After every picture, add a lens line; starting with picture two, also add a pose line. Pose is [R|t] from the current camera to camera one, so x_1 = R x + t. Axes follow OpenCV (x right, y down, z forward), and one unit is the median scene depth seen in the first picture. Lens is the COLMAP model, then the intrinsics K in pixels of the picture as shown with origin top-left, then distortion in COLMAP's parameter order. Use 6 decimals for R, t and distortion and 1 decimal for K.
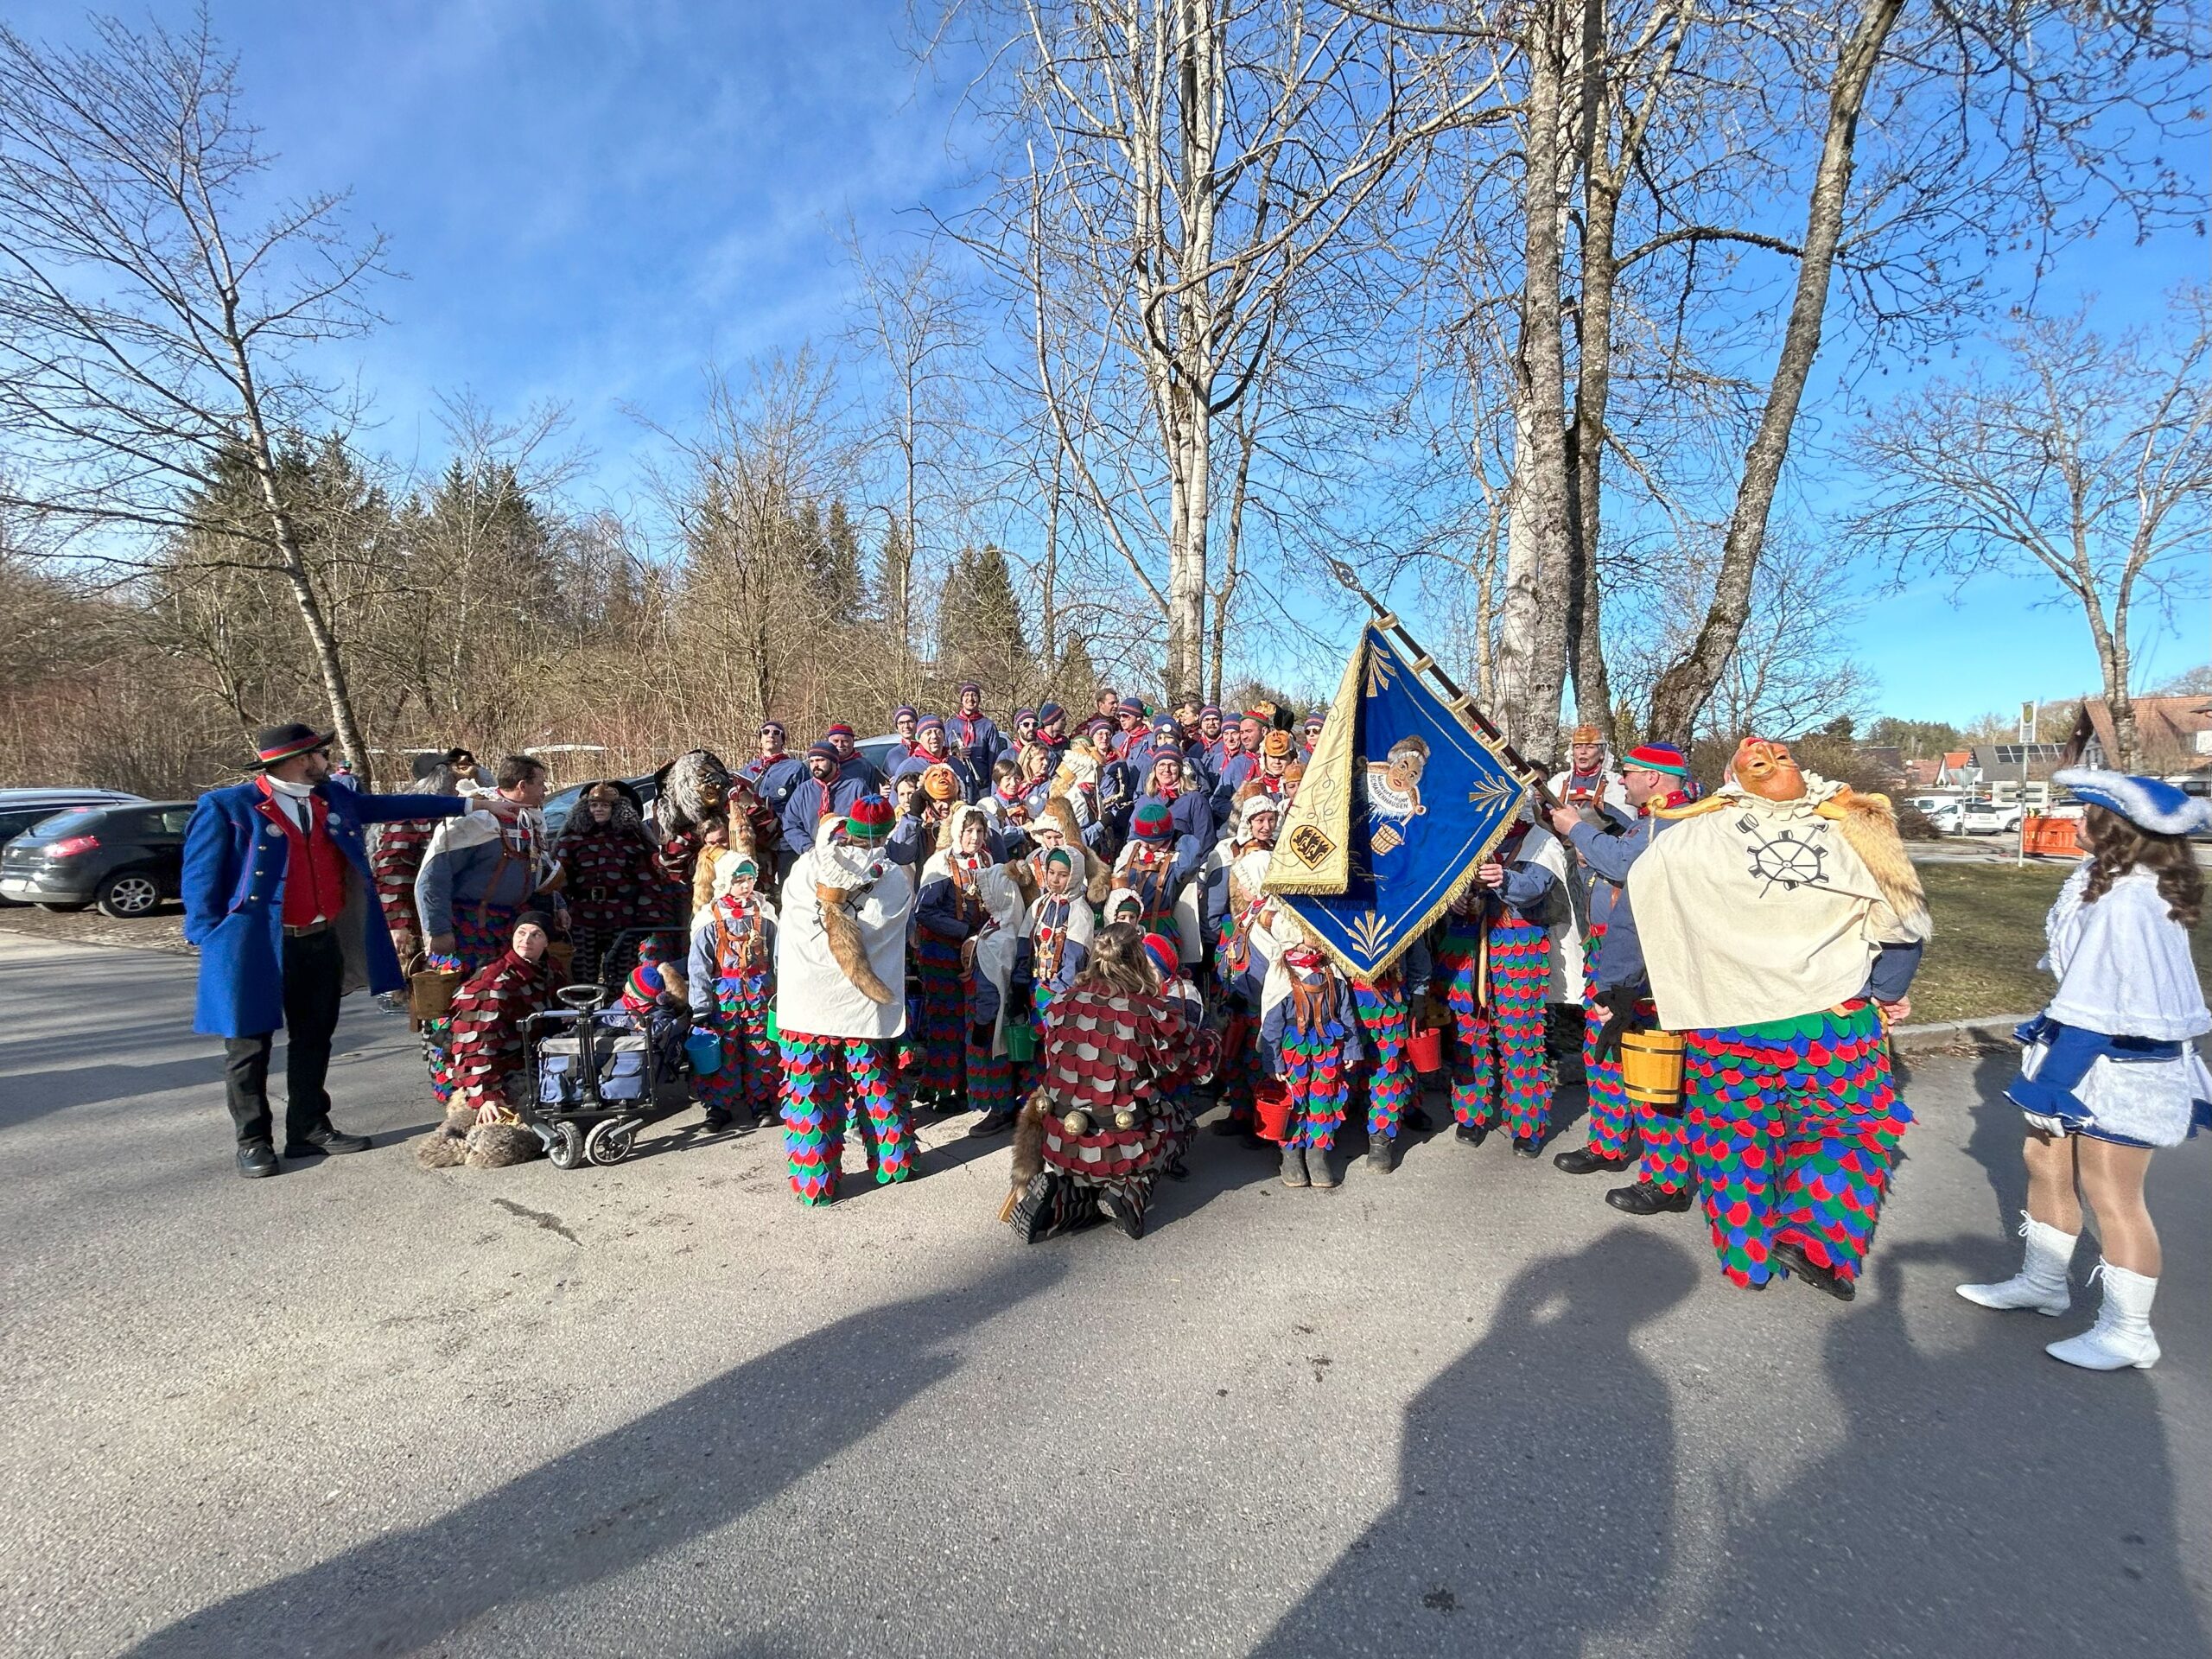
lens RADIAL K [[889.3, 0, 1102.0], [0, 889.3, 828.1], [0, 0, 1]] dist [0.000374, -0.000042]
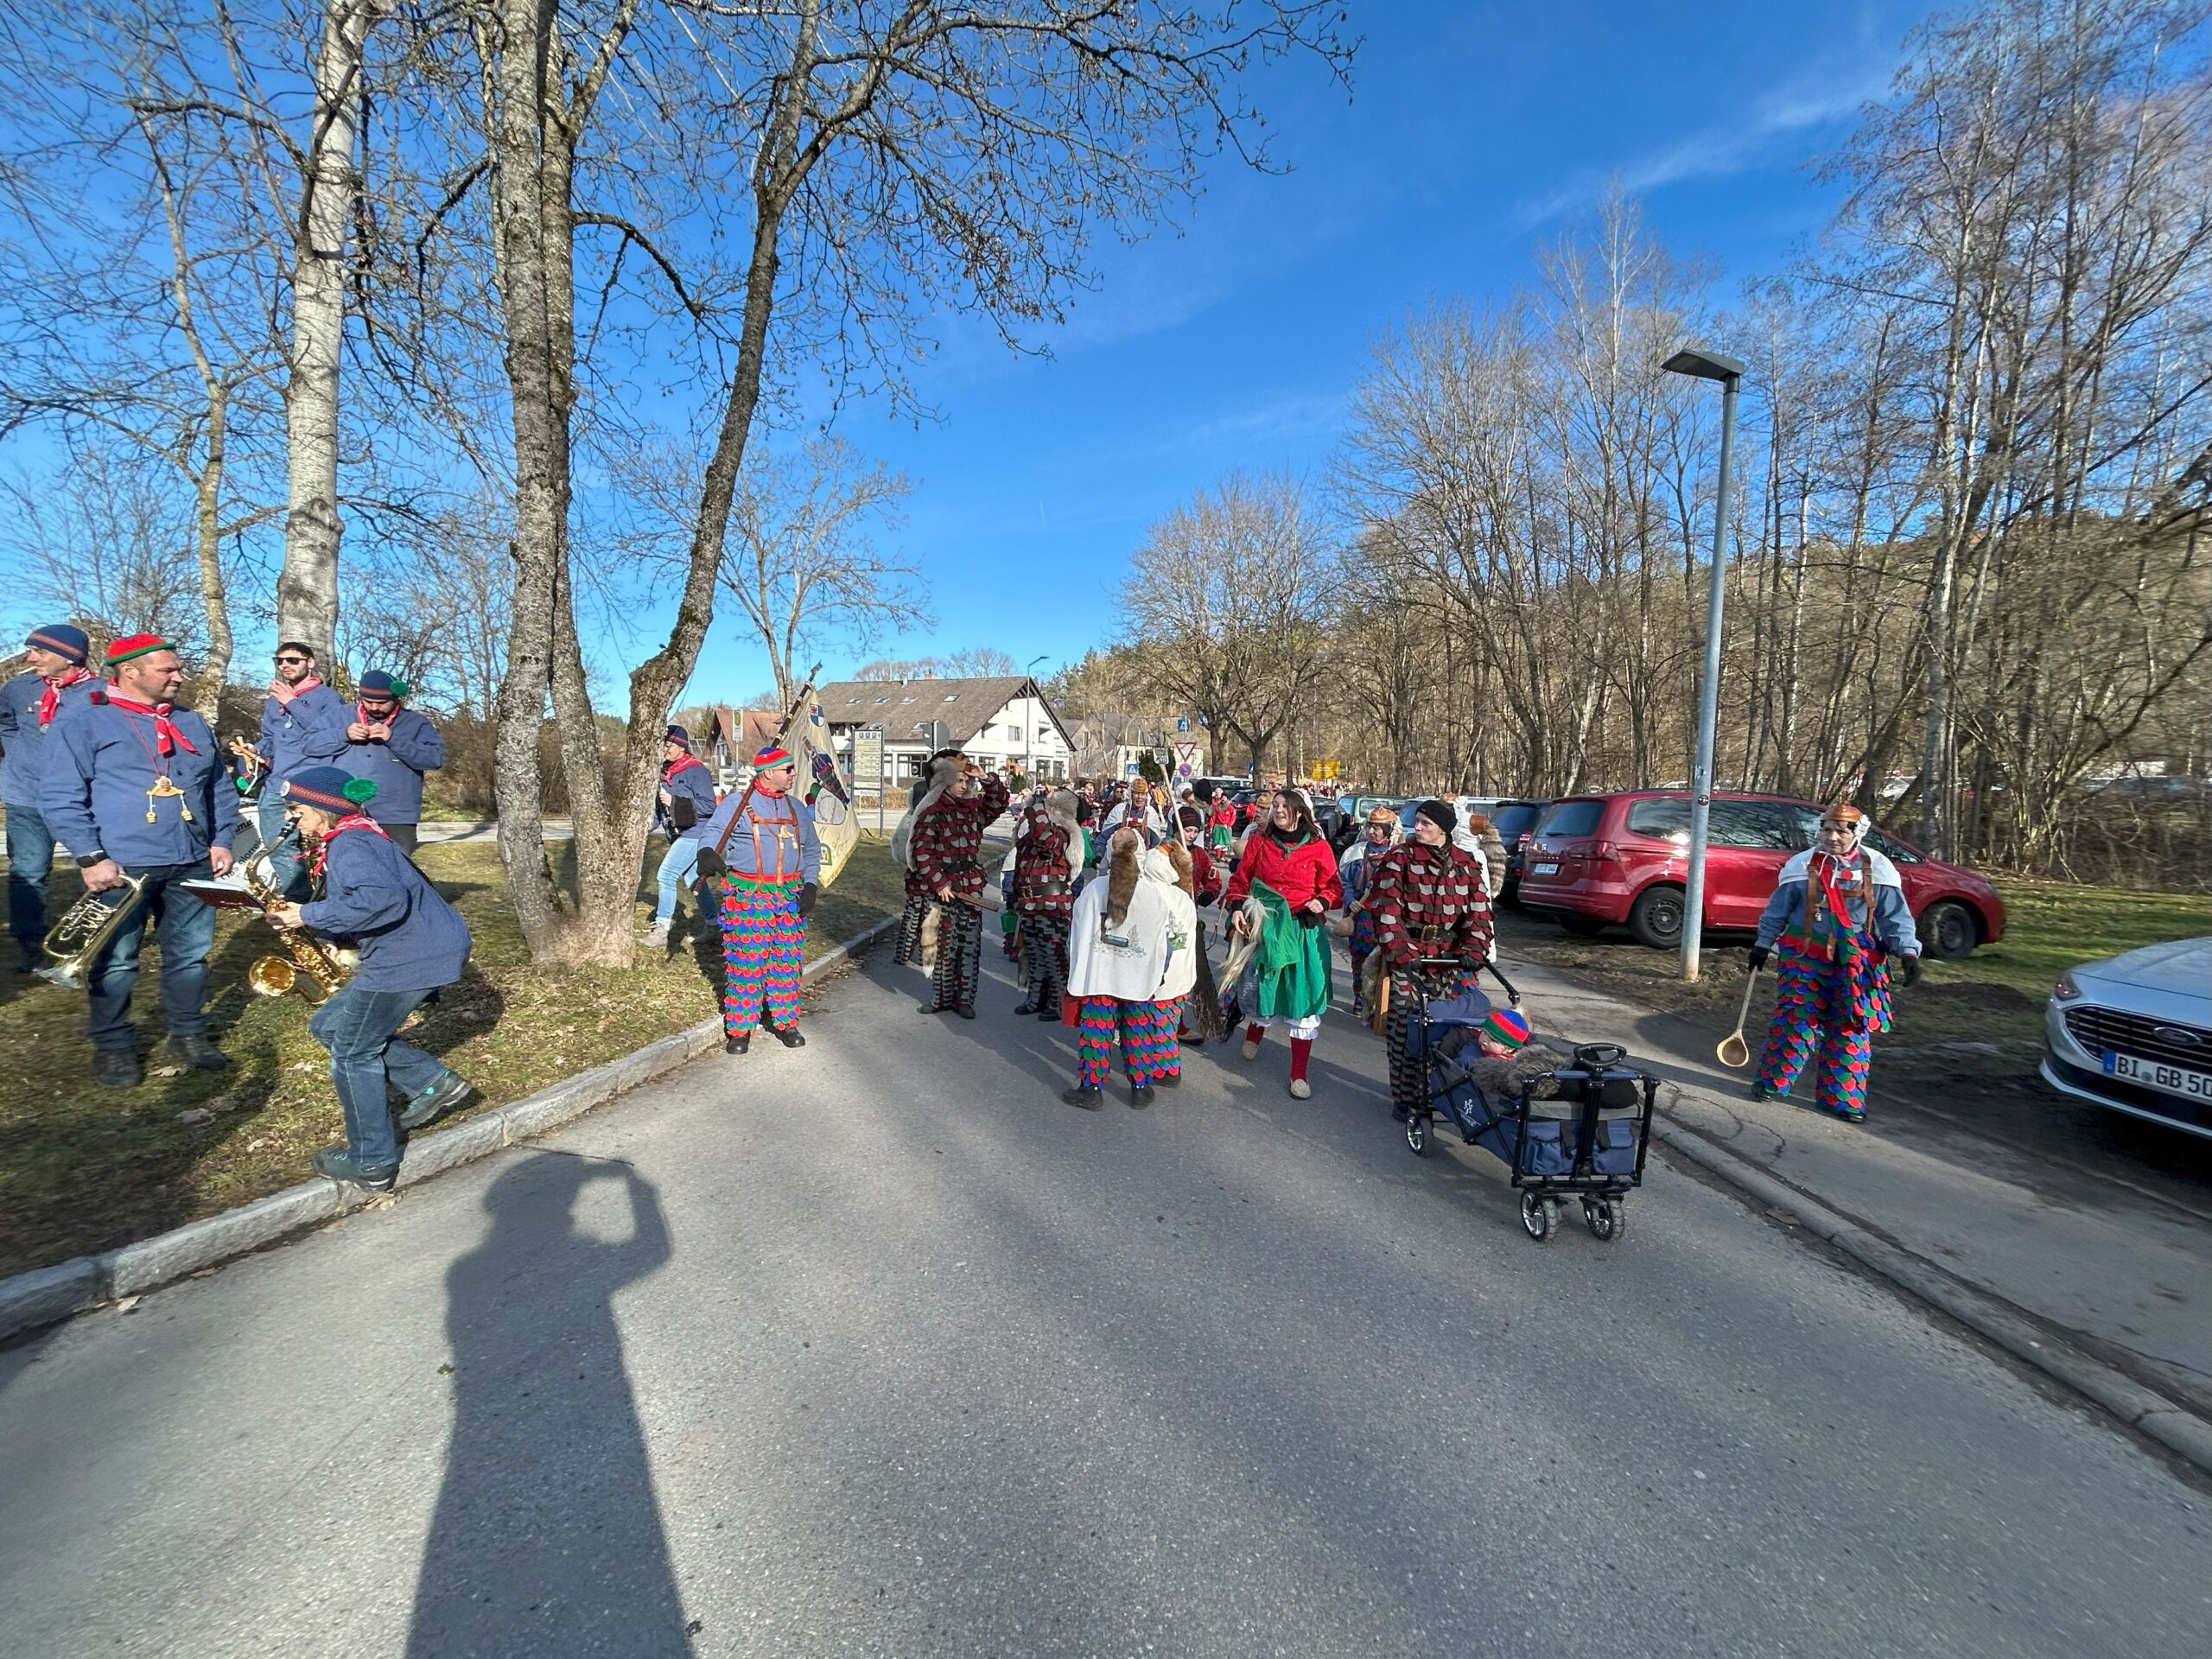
lens RADIAL K [[889.3, 0, 1102.0], [0, 889.3, 828.1], [0, 0, 1]] dist [0.000374, -0.000042]
pose [[0.307297, -0.043103, 0.950637, -0.080474], [0.020219, 0.999044, 0.038762, -0.006338], [-0.951399, 0.007309, 0.307874, 0.087099]]
